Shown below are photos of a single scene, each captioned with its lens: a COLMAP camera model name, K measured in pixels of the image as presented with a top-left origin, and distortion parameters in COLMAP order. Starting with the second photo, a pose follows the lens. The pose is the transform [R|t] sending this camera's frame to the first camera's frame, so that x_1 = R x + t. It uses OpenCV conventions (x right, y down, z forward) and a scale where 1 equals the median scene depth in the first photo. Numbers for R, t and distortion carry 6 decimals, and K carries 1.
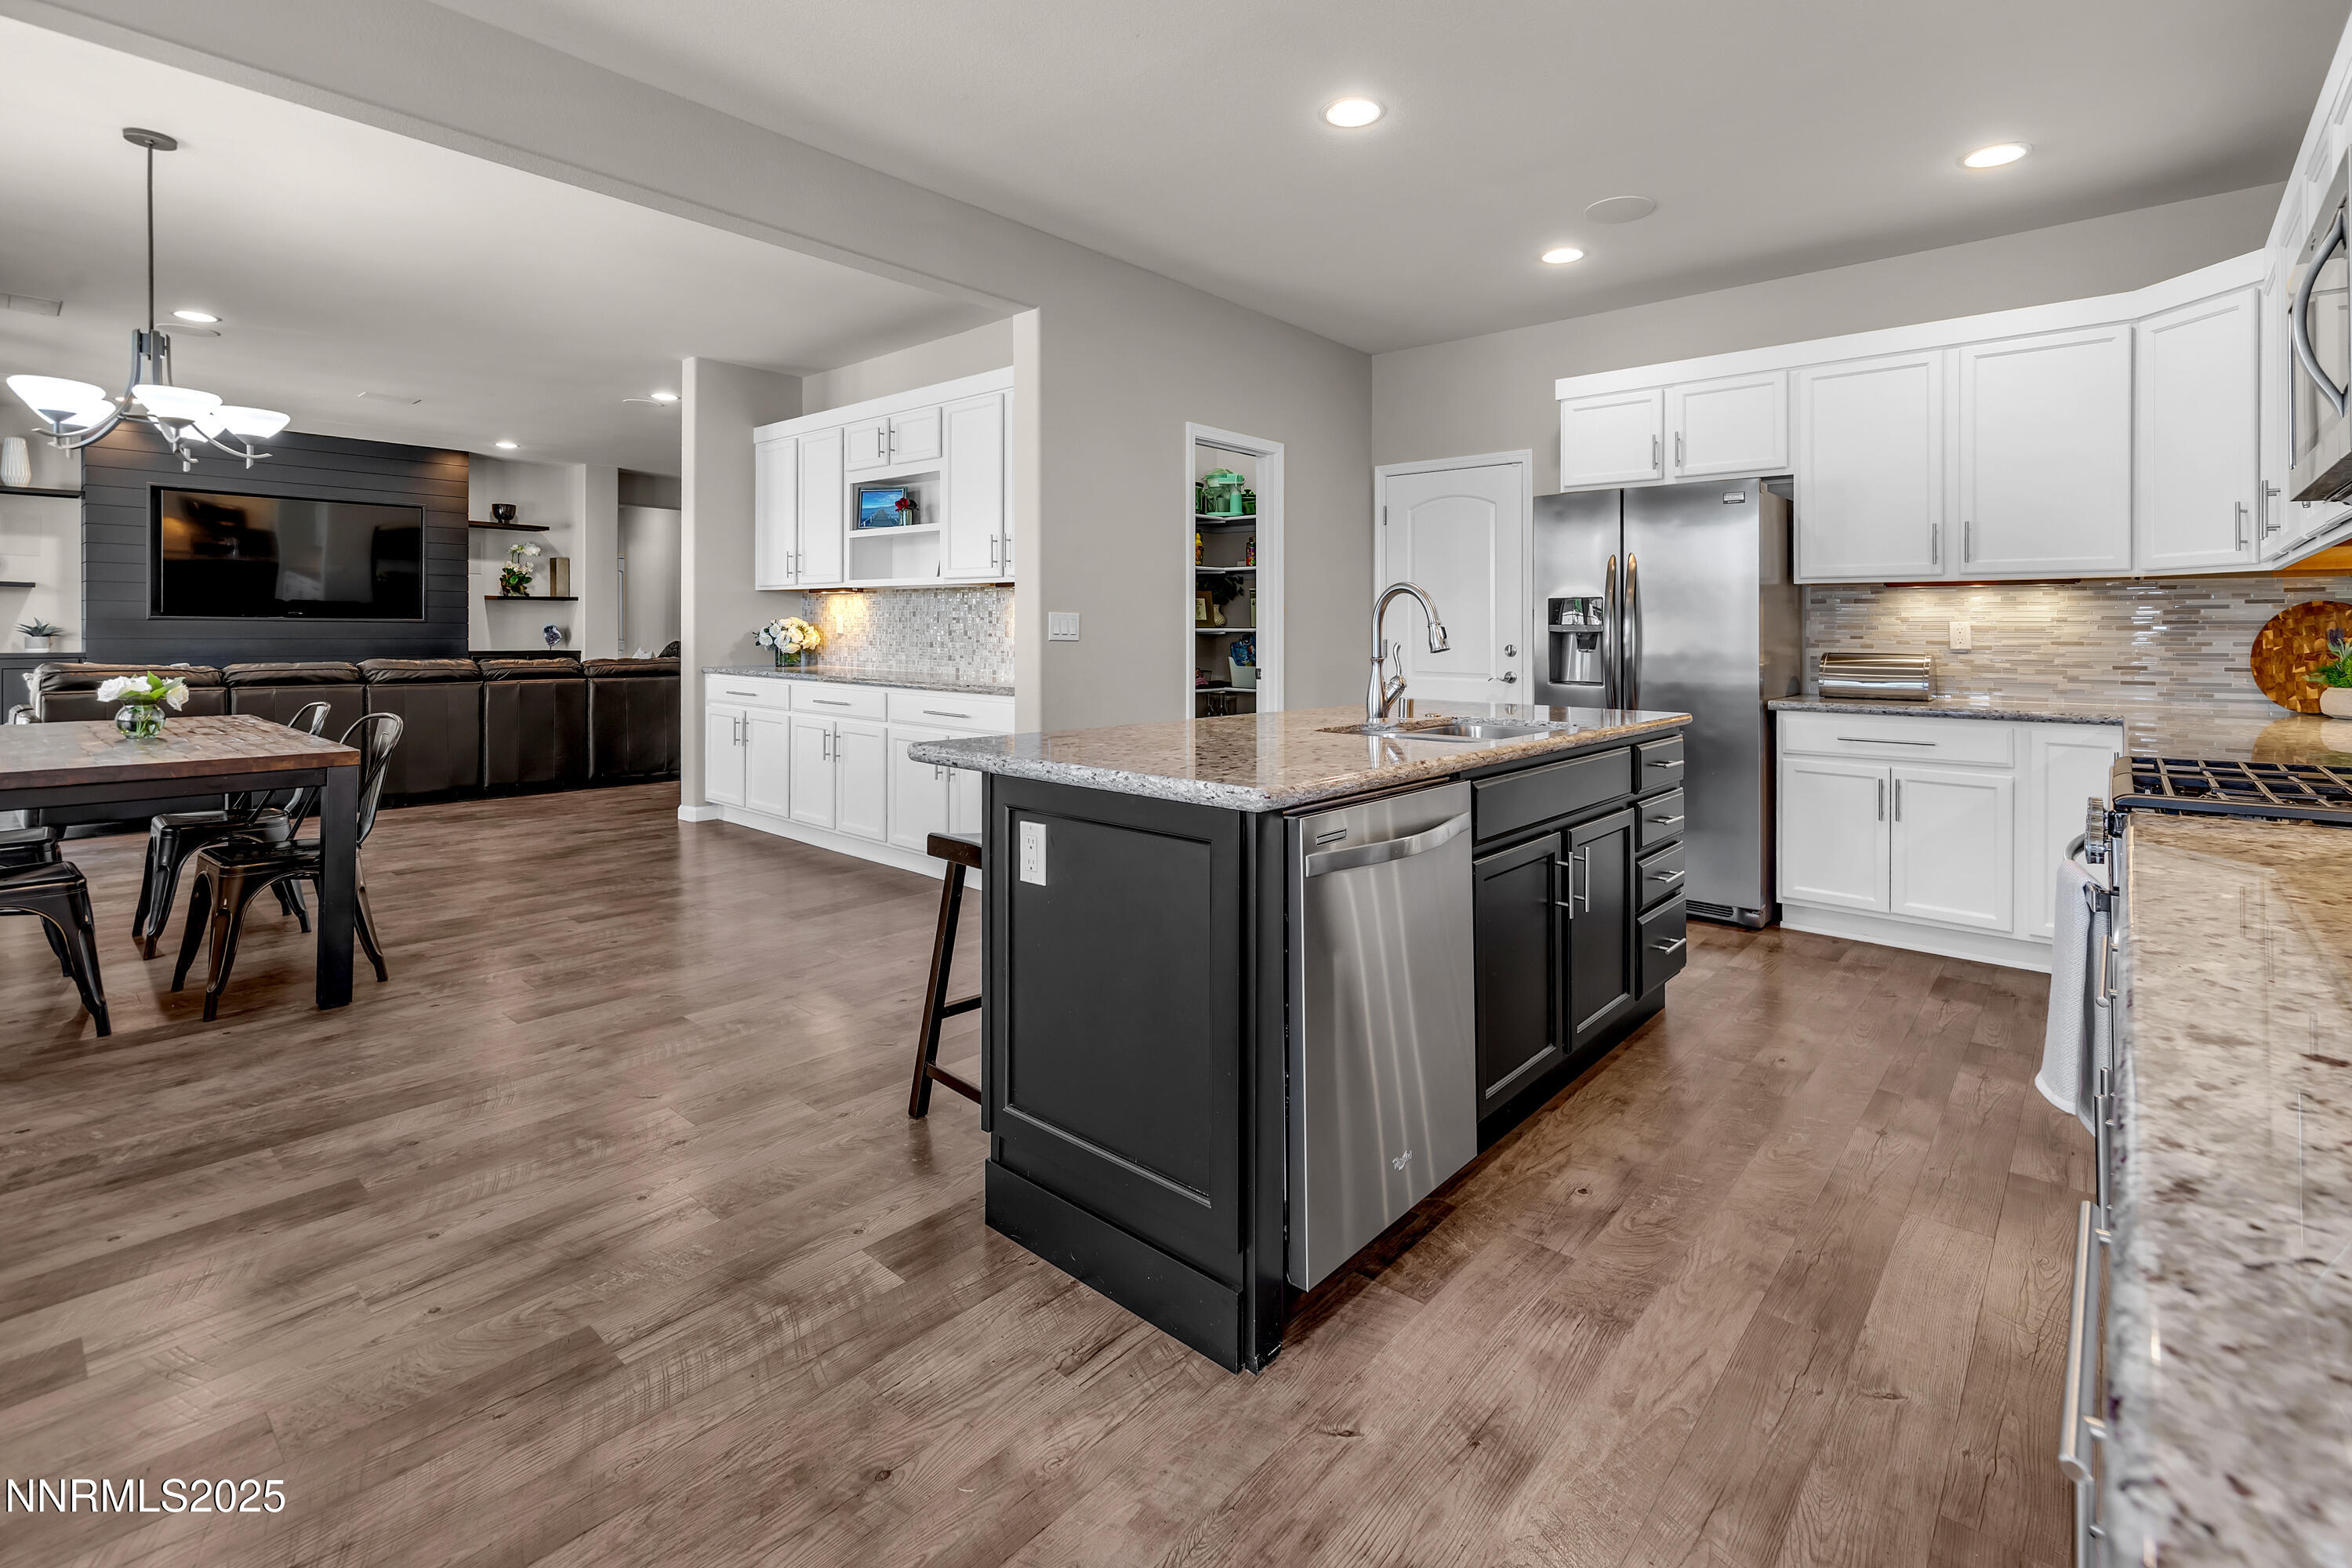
lens RADIAL K [[1046.1, 0, 1174.3], [0, 1046.1, 640.7], [0, 0, 1]] dist [0.003252, -0.000593]
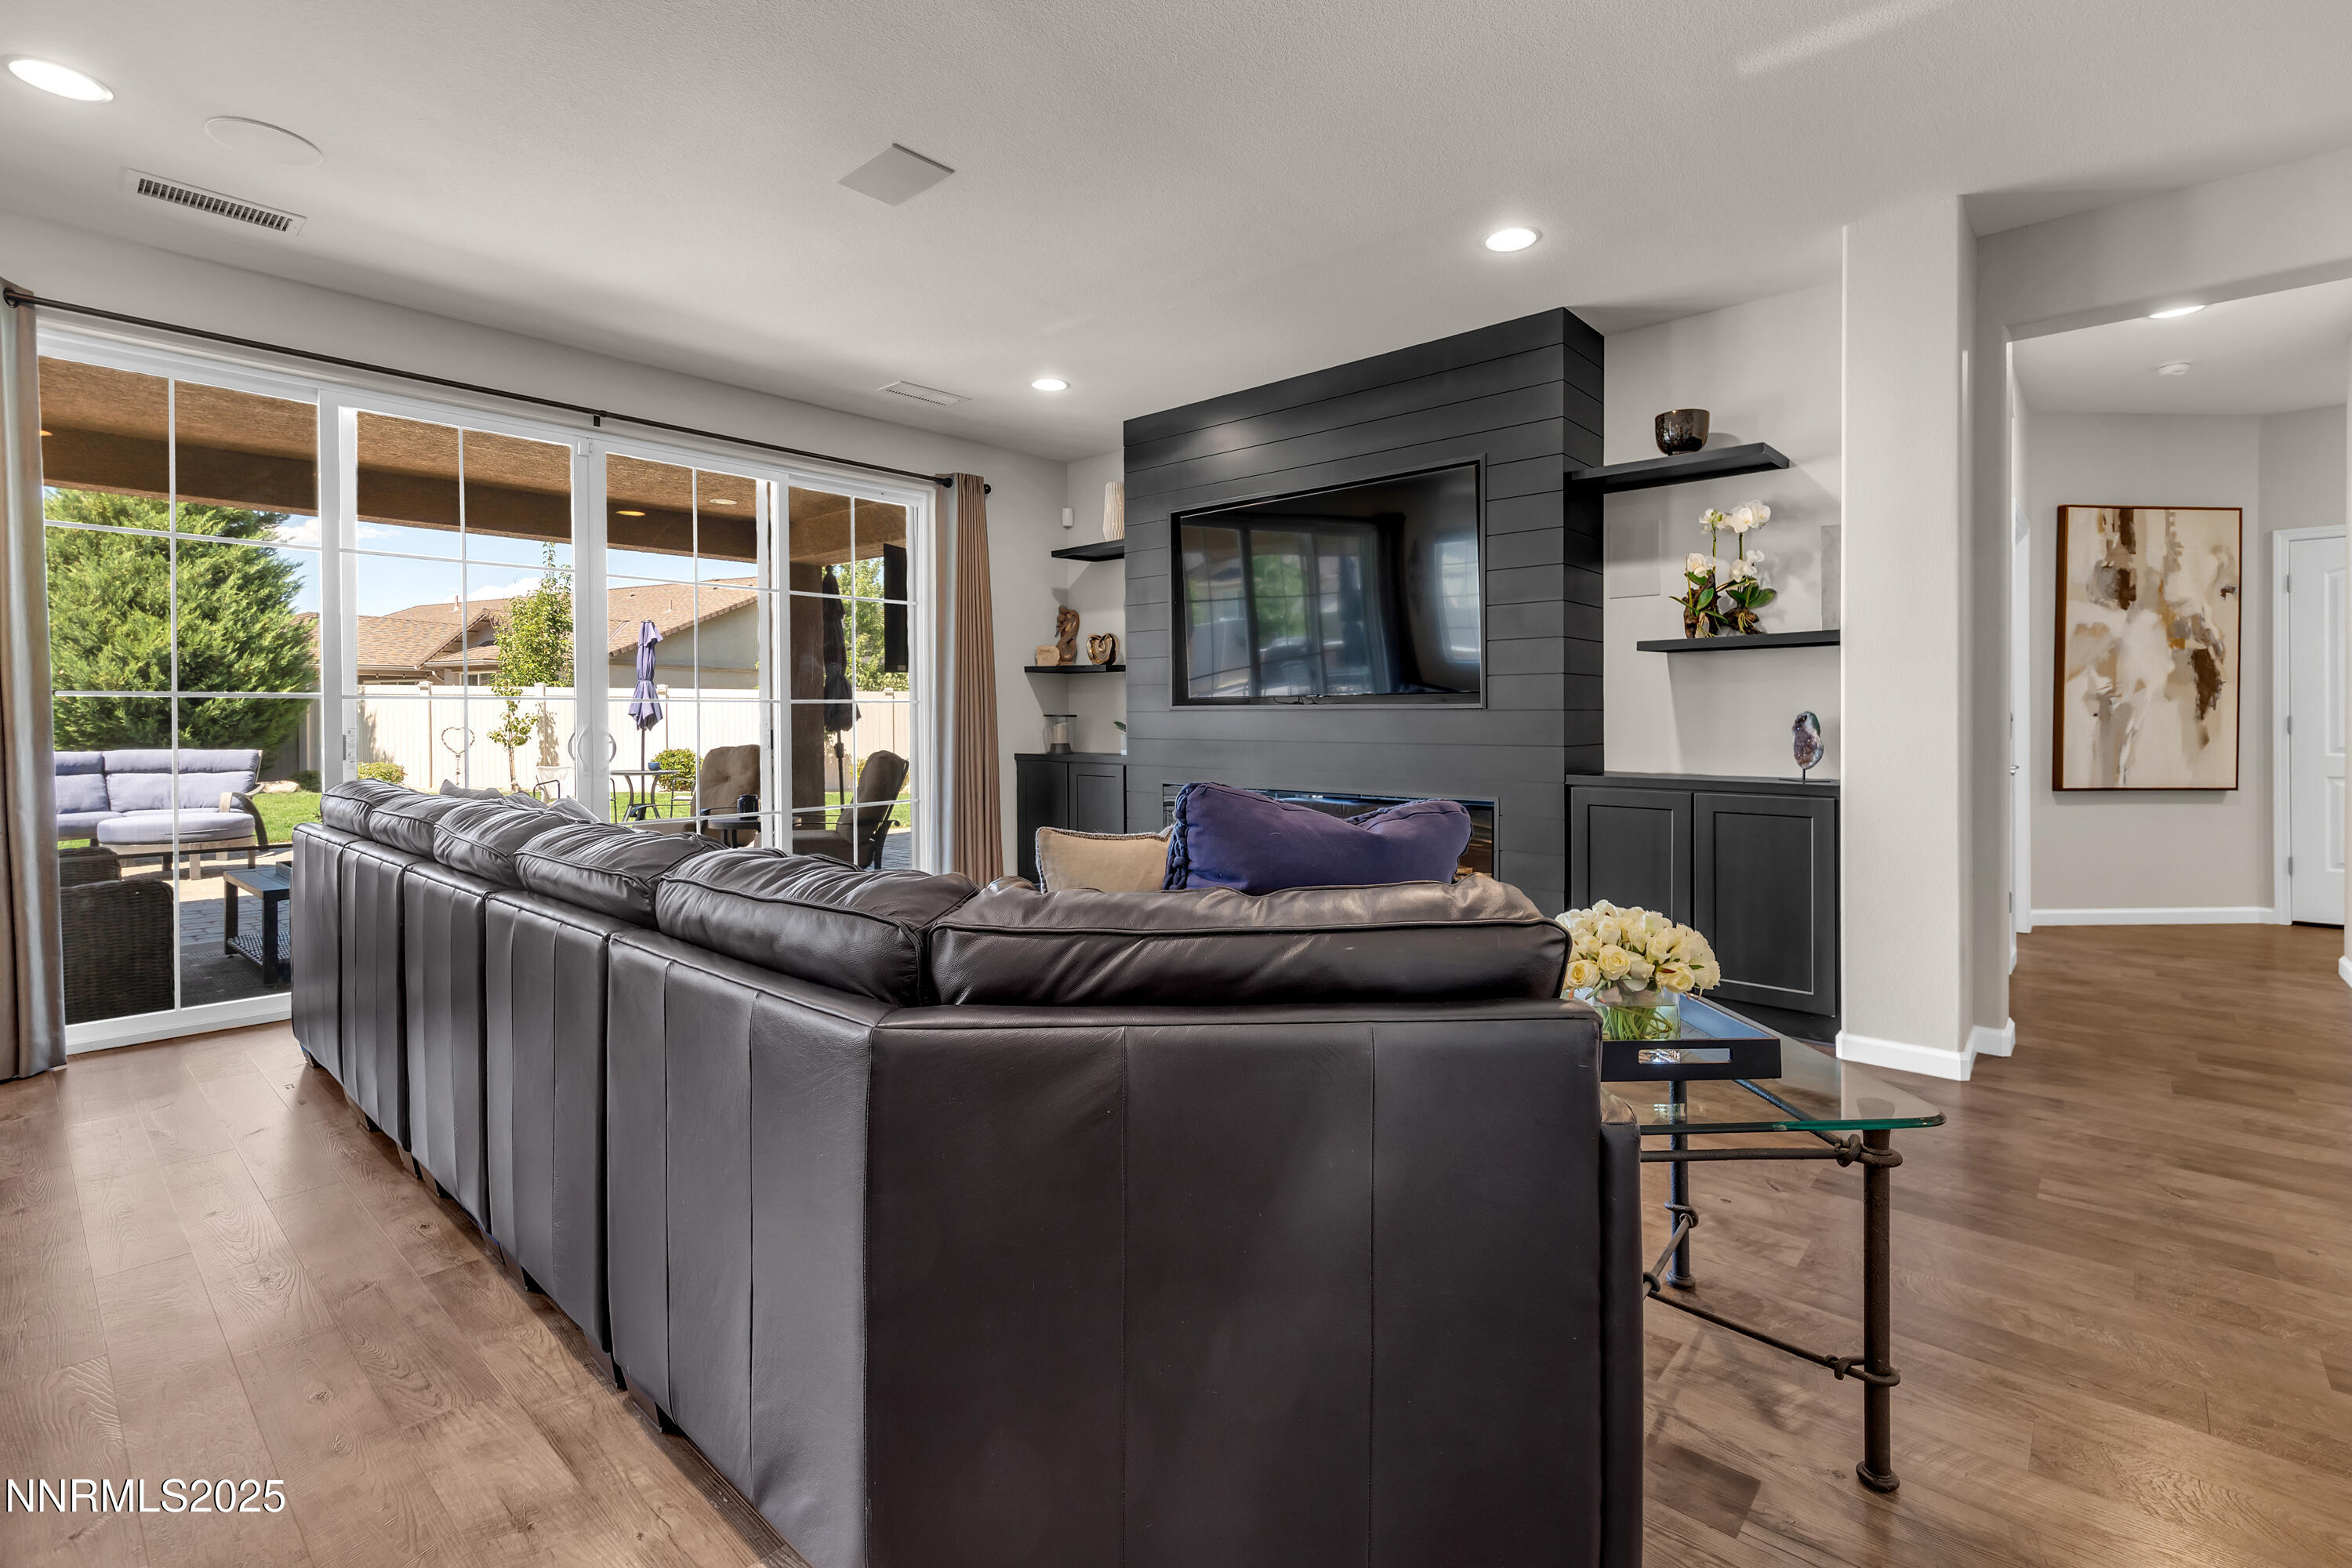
lens RADIAL K [[1046.1, 0, 1221.6], [0, 1046.1, 711.1], [0, 0, 1]] dist [0.003252, -0.000593]
pose [[0.015047, -0.016004, -0.999759, -0.386044], [-0.008899, 0.999830, -0.016139, -0.011772], [0.999847, 0.009140, 0.014902, 1.322478]]
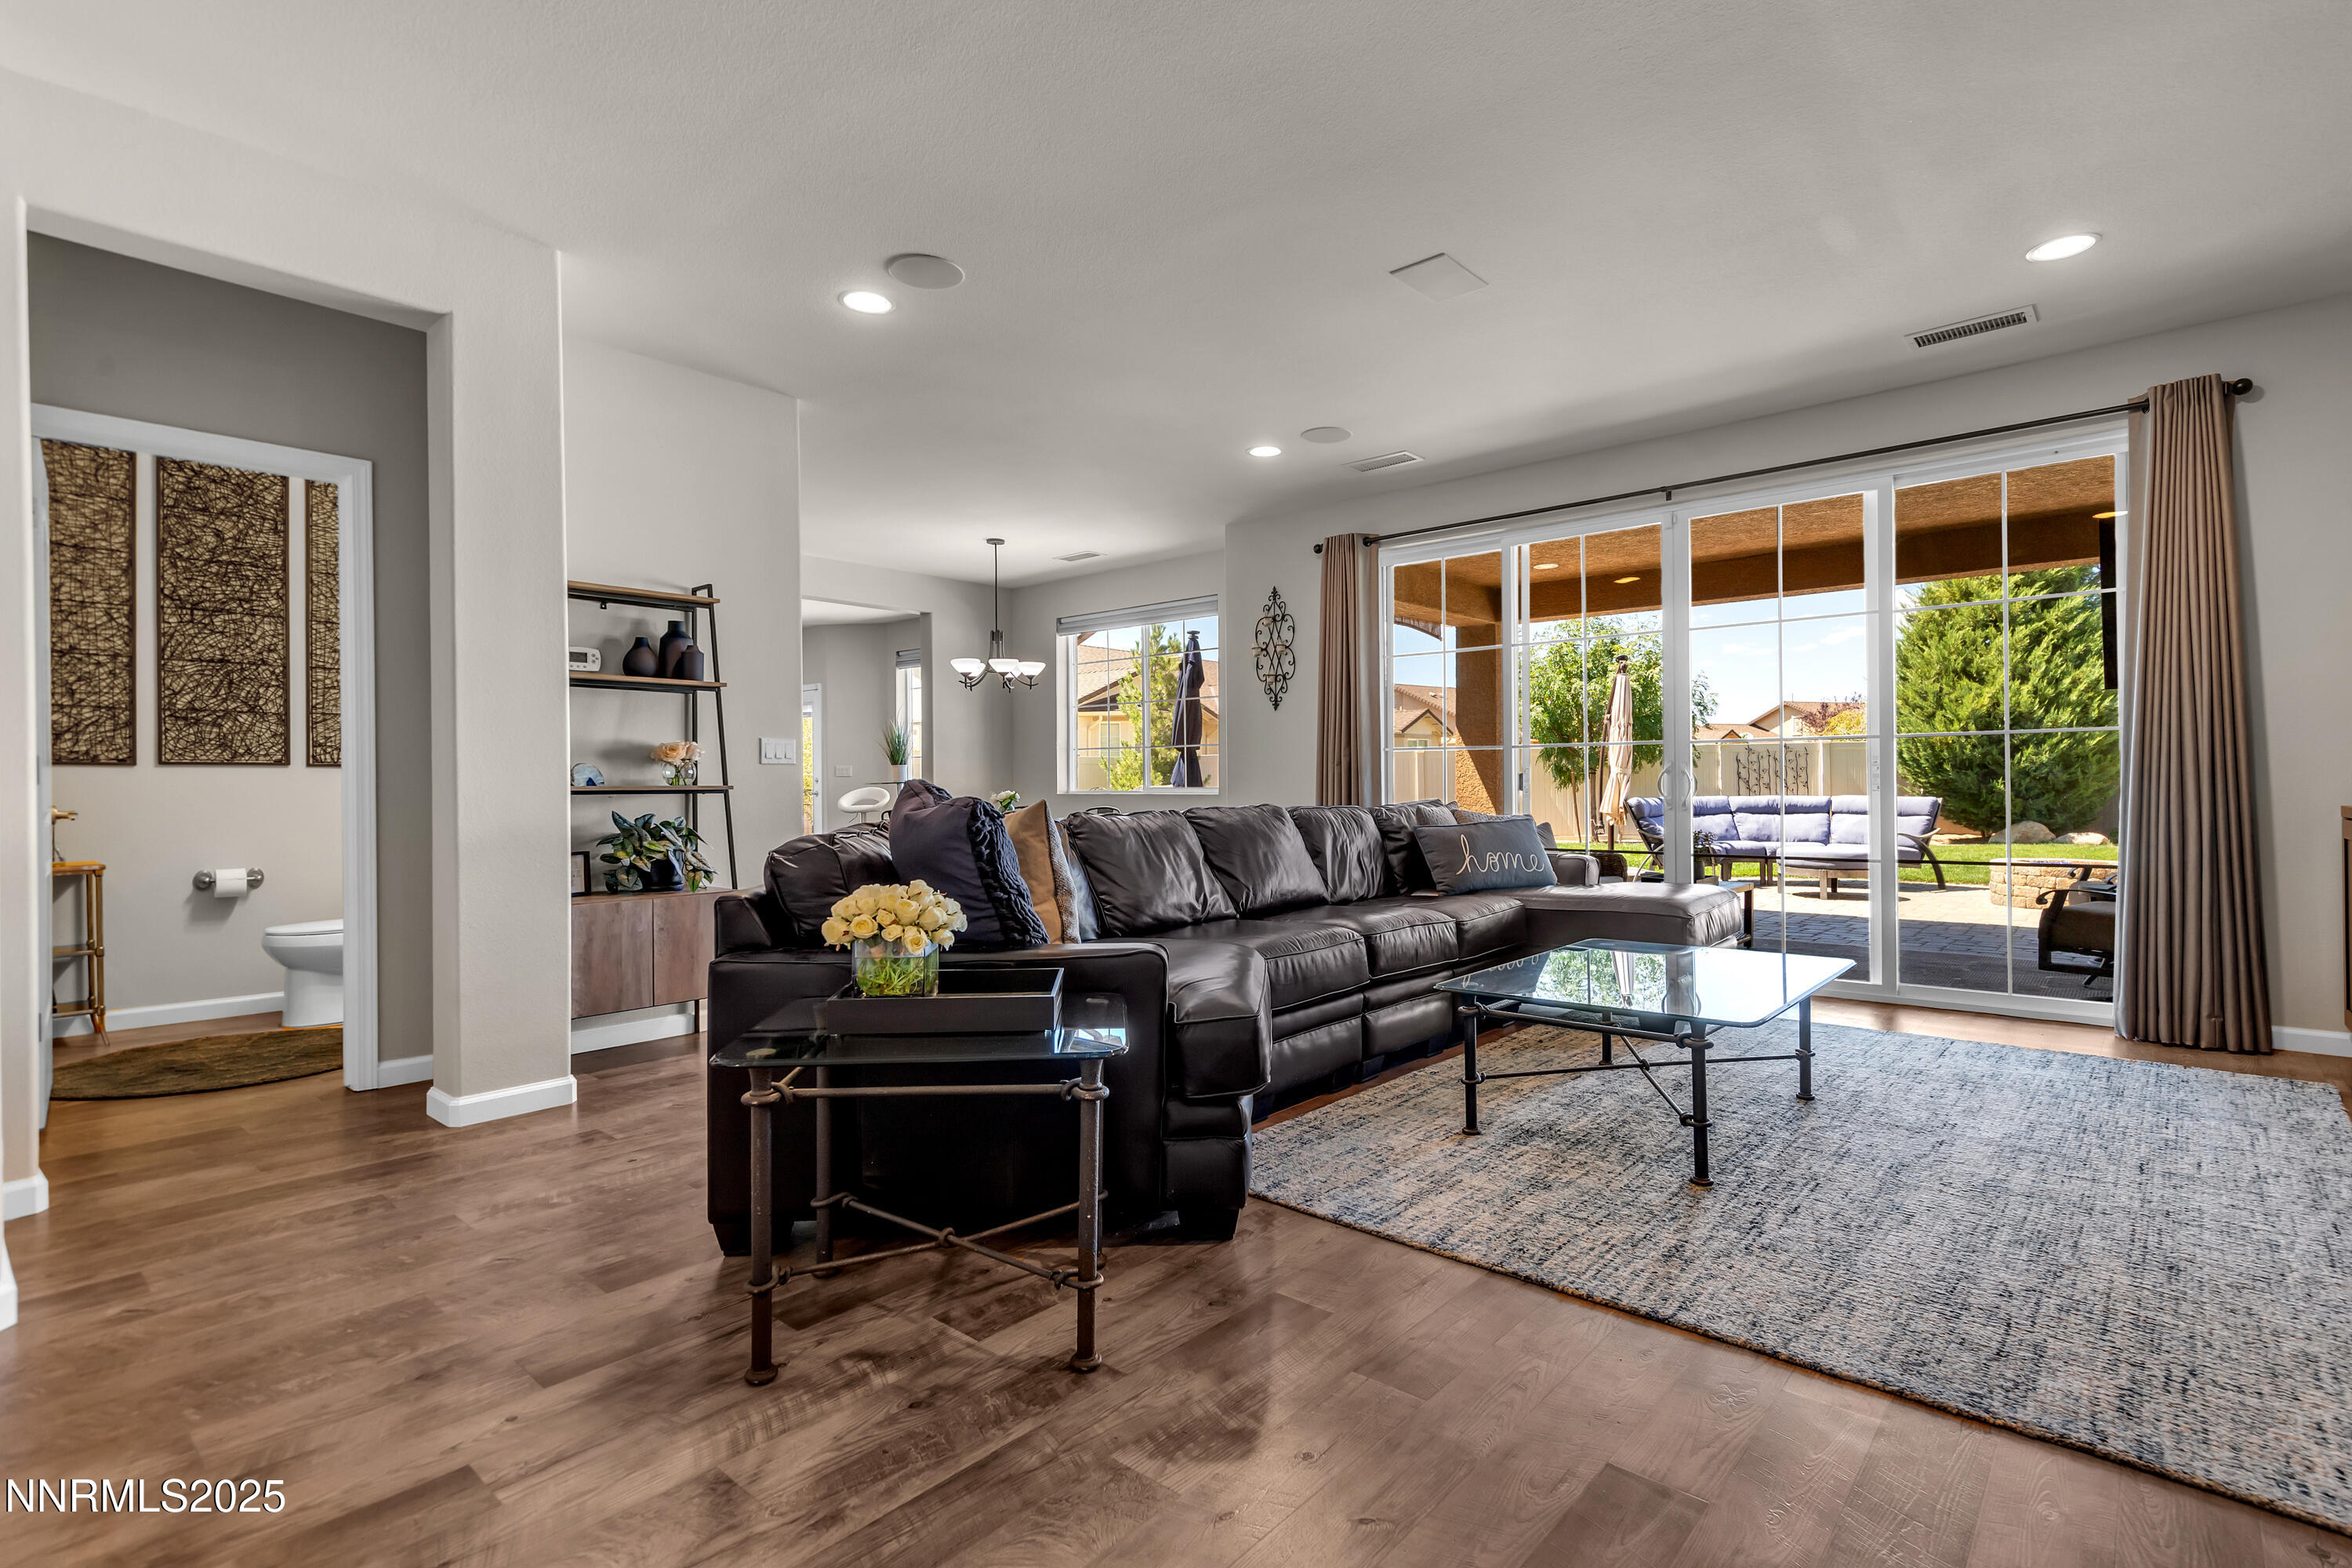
lens RADIAL K [[1118.3, 0, 1198.5], [0, 1118.3, 783.1], [0, 0, 1]] dist [0.004541, -0.000434]
pose [[-0.999992, -0.003686, -0.001370, -0.744977], [-0.003699, 0.999952, 0.009080, -0.002099], [0.001336, 0.009085, -0.999958, 1.778960]]
